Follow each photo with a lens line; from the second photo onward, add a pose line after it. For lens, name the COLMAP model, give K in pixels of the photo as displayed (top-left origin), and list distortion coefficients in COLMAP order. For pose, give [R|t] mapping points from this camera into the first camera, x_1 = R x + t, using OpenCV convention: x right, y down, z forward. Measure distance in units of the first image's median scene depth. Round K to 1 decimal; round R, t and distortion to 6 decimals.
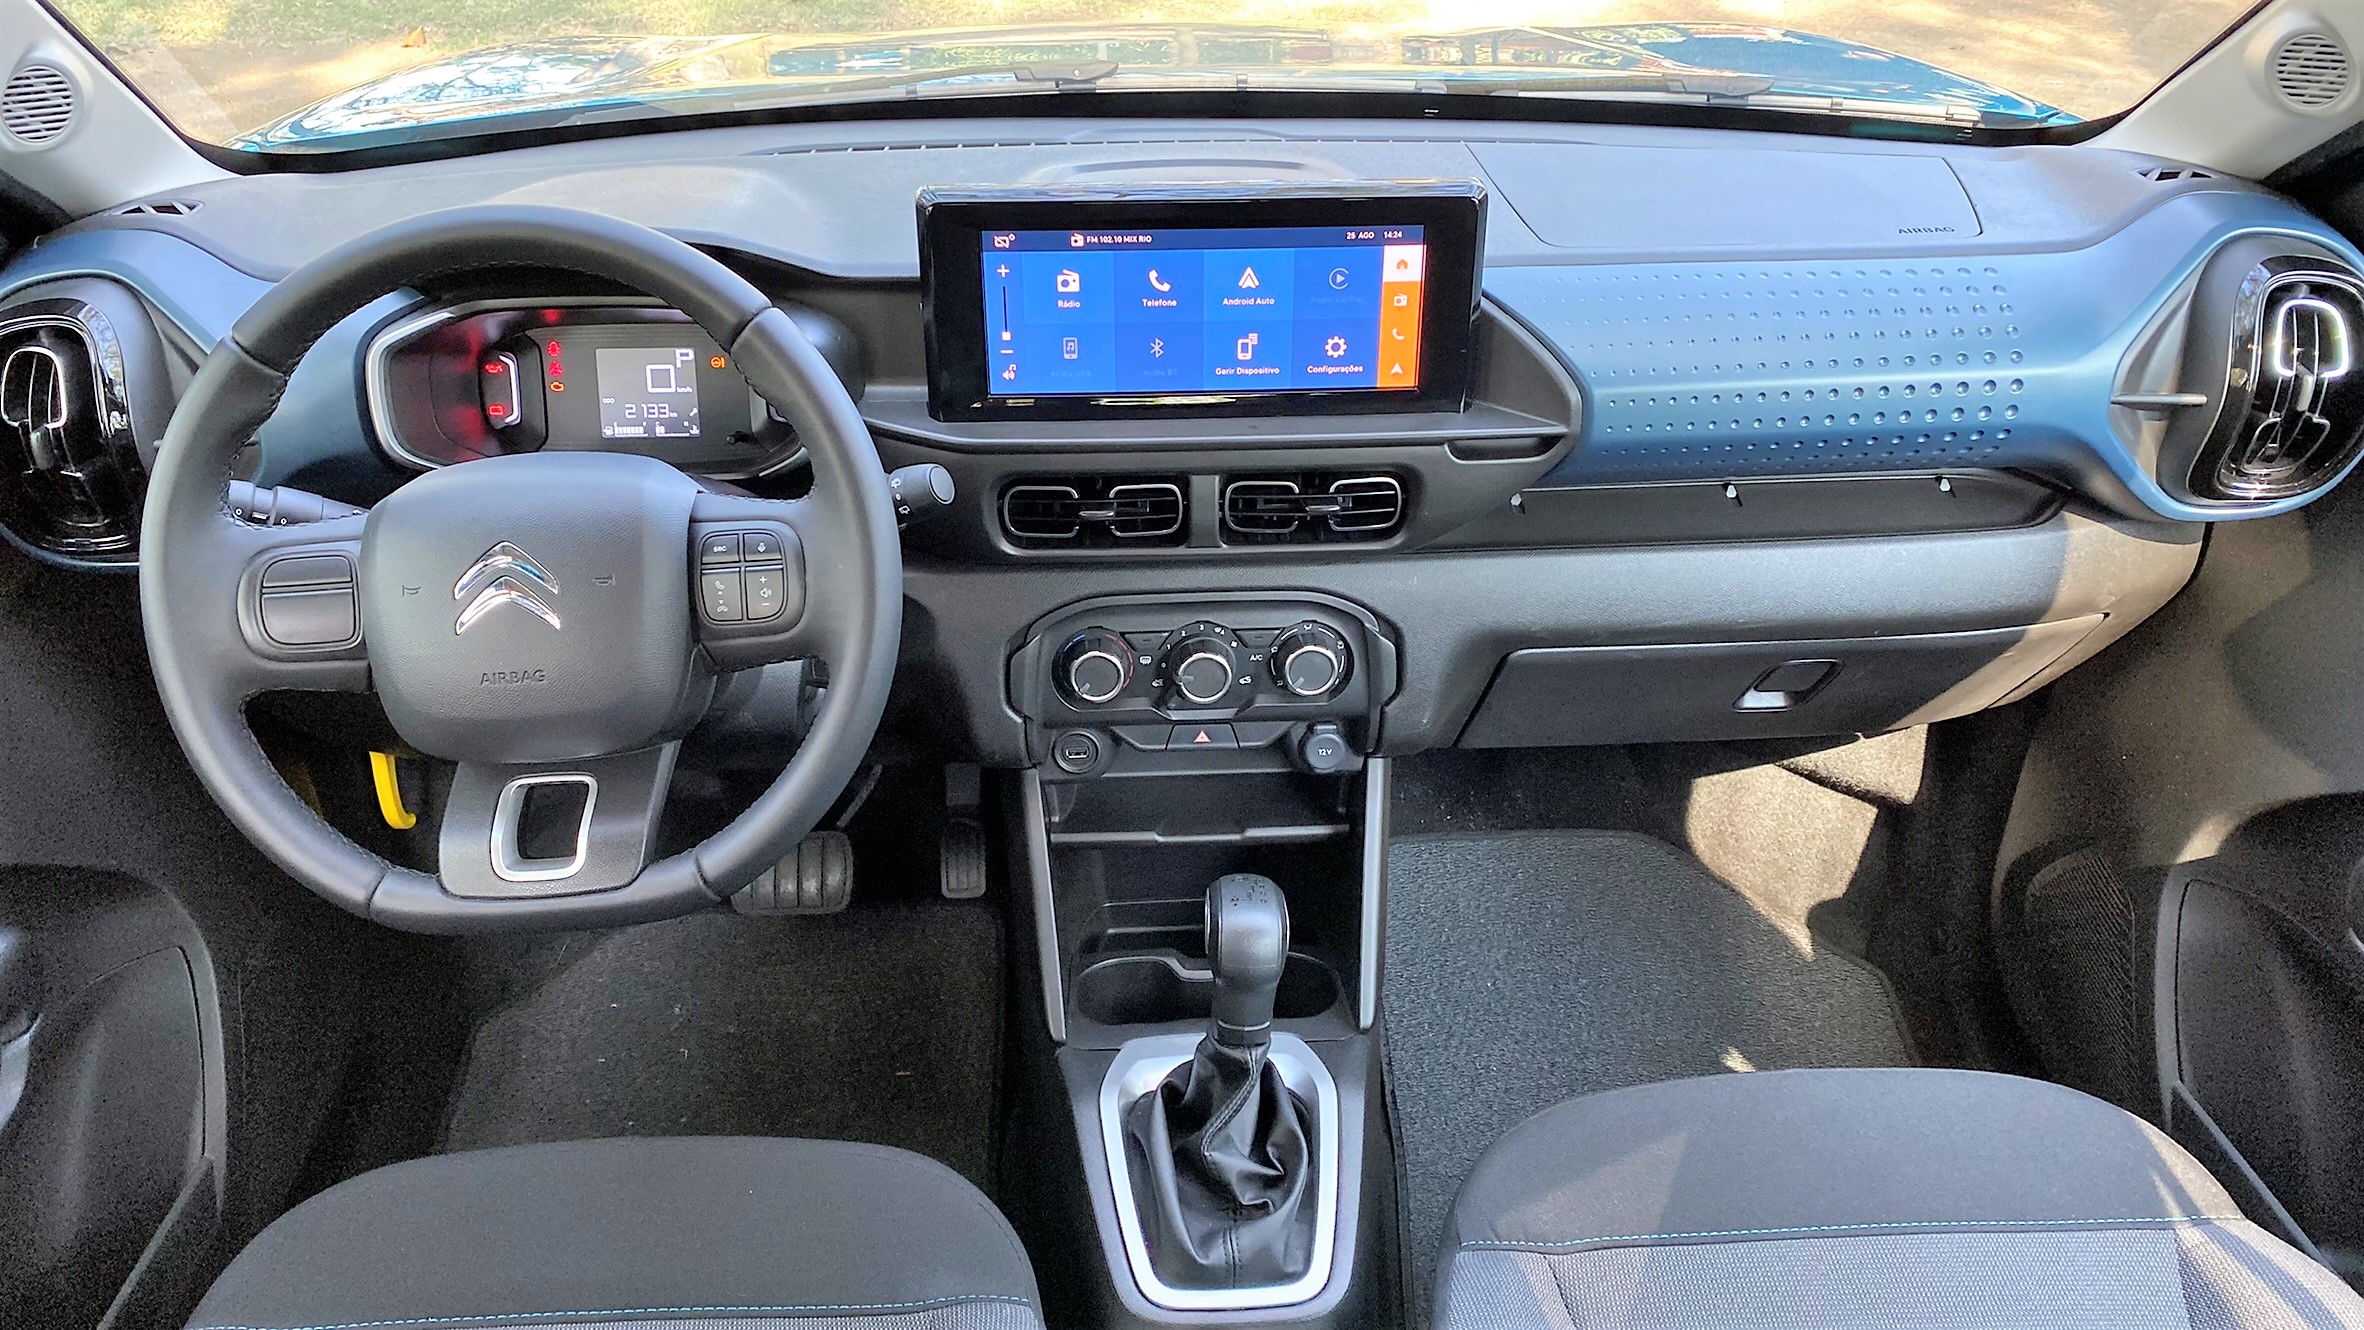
lens RADIAL K [[1792.6, 0, 1193.3], [0, 1792.6, 639.8], [0, 0, 1]] dist [0.064456, -0.090115]
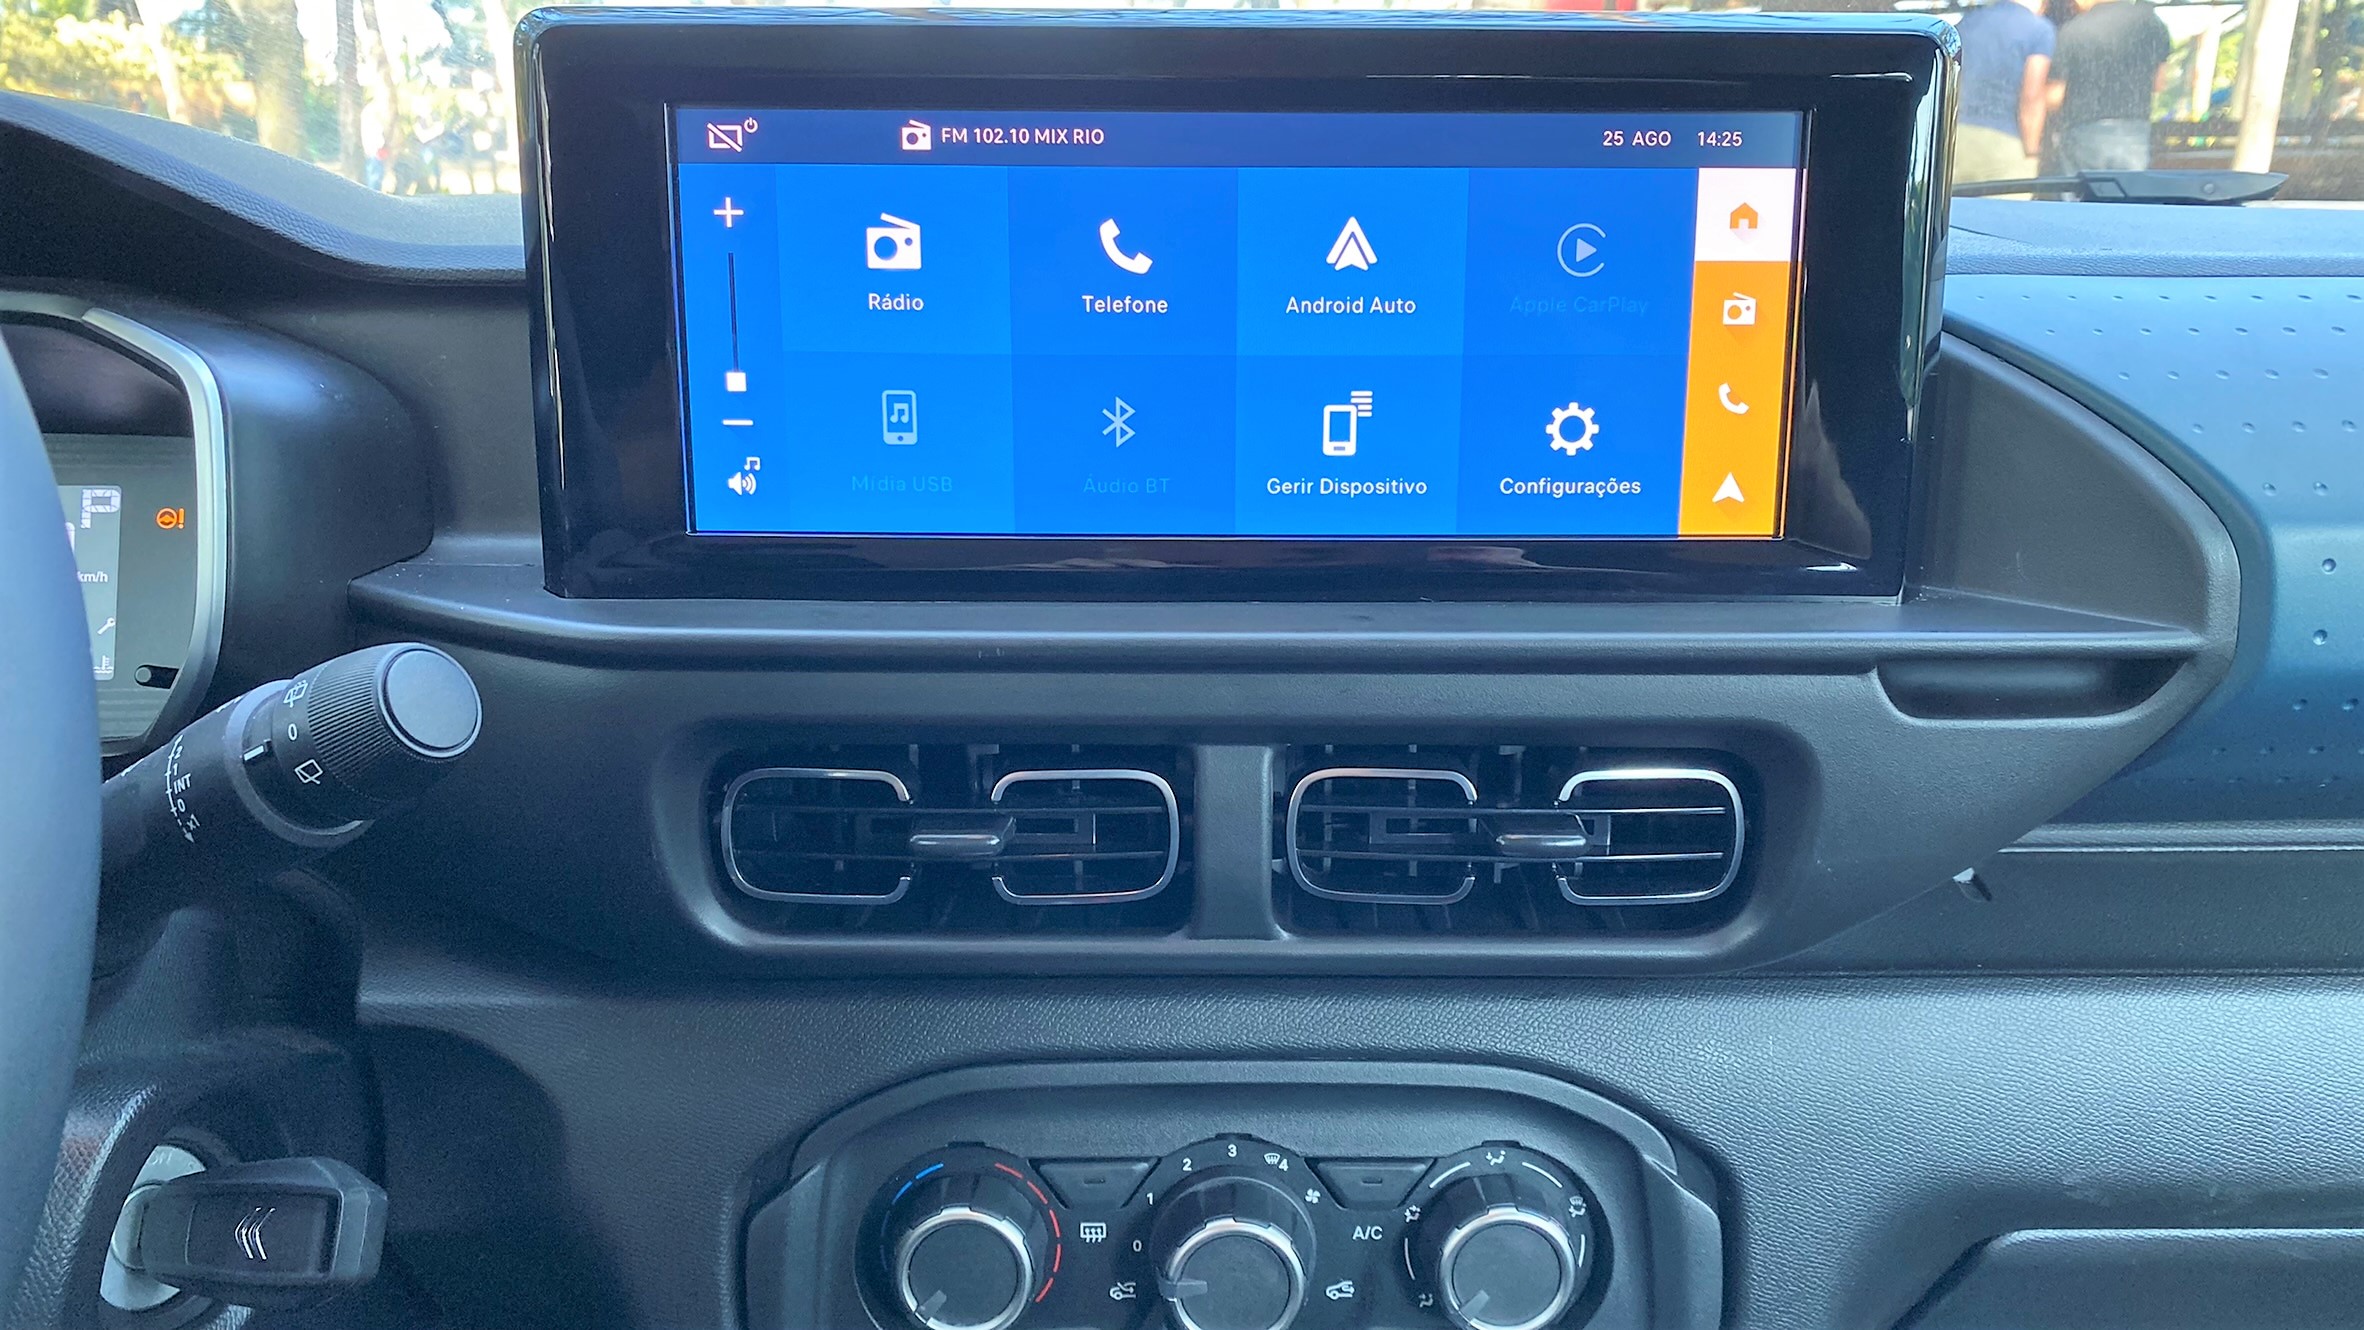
lens RADIAL K [[1792.6, 0, 1220.0], [0, 1792.6, 659.6], [0, 0, 1]] dist [0.064456, -0.090115]
pose [[0.998765, 0.013235, -0.047891, 0.021263], [-0.025143, 0.965980, -0.257392, -0.010202], [0.042856, 0.258279, 0.965119, 0.616022]]
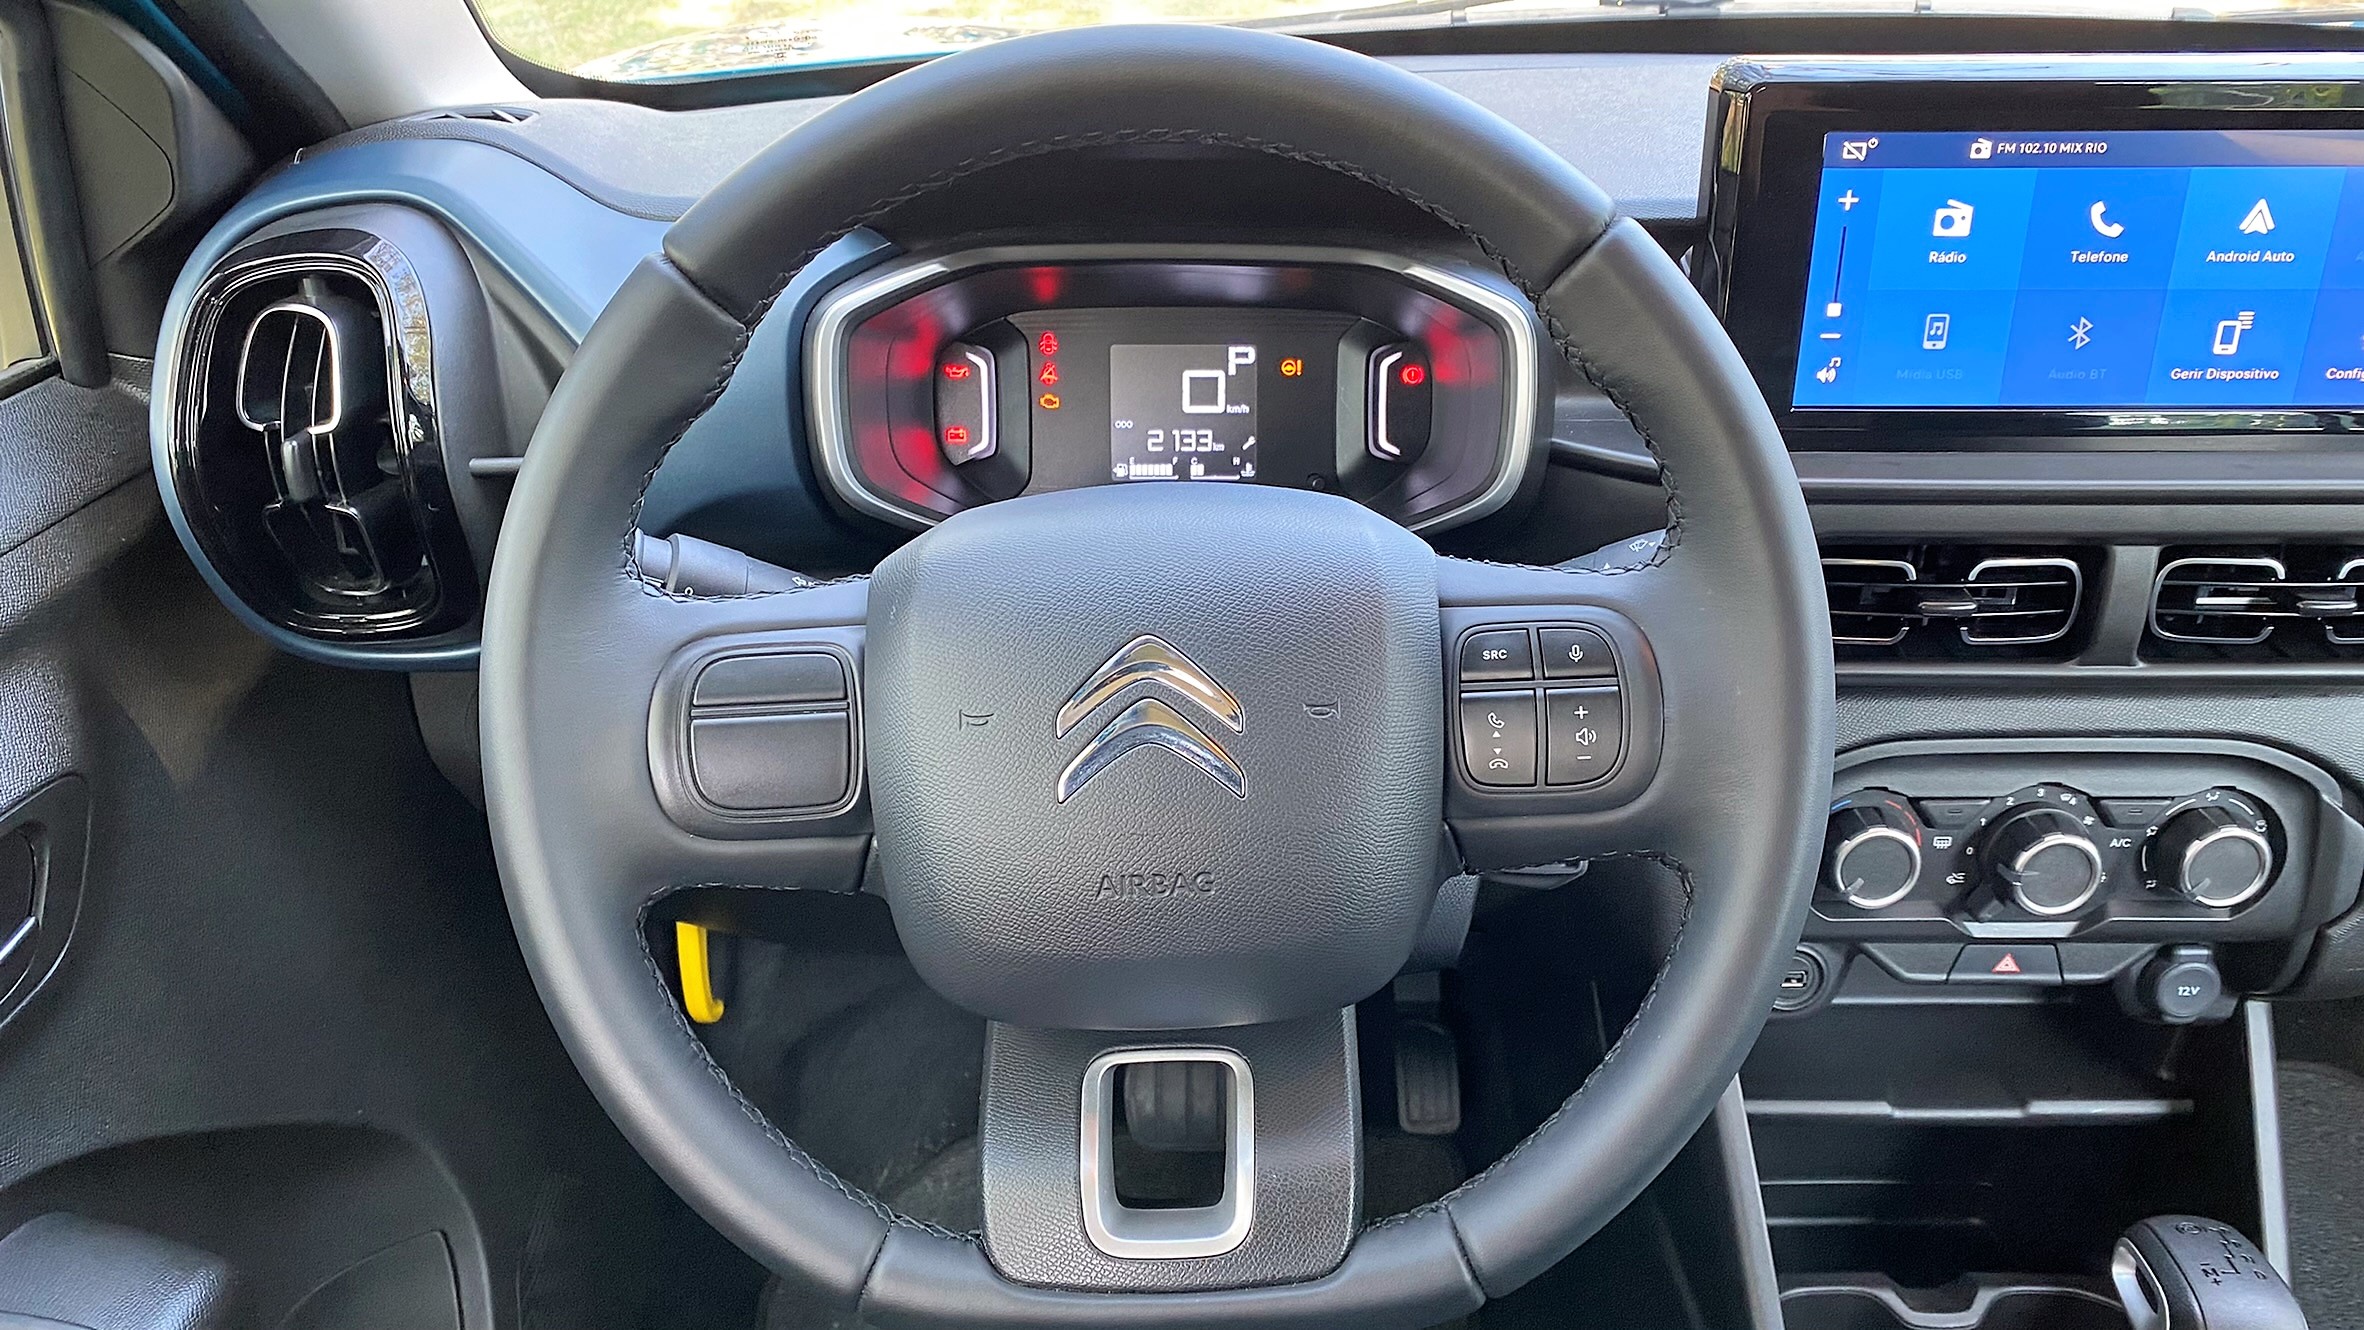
lens RADIAL K [[1792.6, 0, 1216.1], [0, 1792.6, 655.5], [0, 0, 1]] dist [0.064456, -0.090115]
pose [[0.998190, 0.021433, -0.056188, -0.265942], [-0.024366, 0.998348, -0.052043, -0.015926], [0.054980, 0.053318, 0.997063, 0.375311]]
